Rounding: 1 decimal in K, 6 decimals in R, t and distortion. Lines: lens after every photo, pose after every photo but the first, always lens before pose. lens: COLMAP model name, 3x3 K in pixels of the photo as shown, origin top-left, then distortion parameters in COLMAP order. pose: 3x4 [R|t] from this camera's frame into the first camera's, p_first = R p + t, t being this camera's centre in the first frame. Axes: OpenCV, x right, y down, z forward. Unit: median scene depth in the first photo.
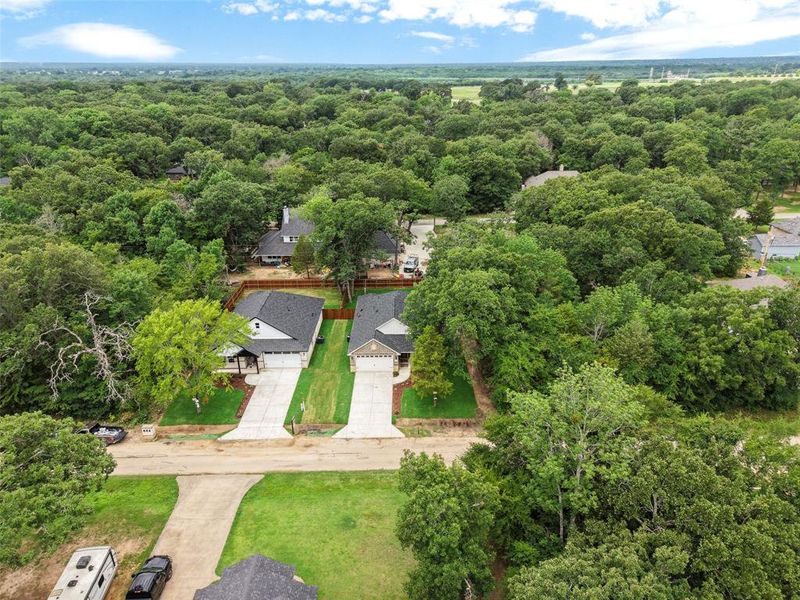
lens RADIAL K [[534.7, 0, 400.4], [0, 534.7, 300.4], [0, 0, 1]] dist [0.036923, 0.000164]
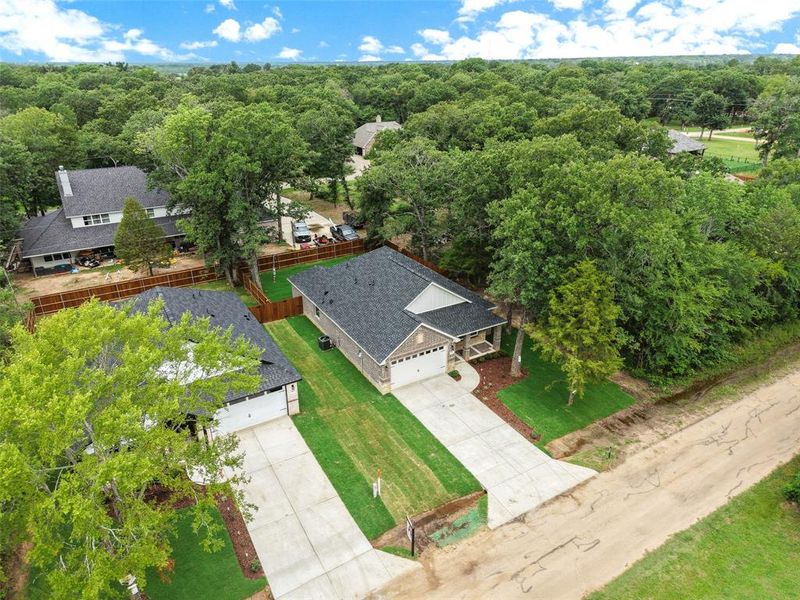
lens RADIAL K [[534.7, 0, 400.4], [0, 534.7, 299.0], [0, 0, 1]] dist [0.036923, 0.000164]
pose [[0.858928, -0.203987, 0.469715, -0.274512], [0.206797, 0.977289, 0.046265, 0.014978], [-0.468485, 0.057397, 0.881605, 0.442896]]
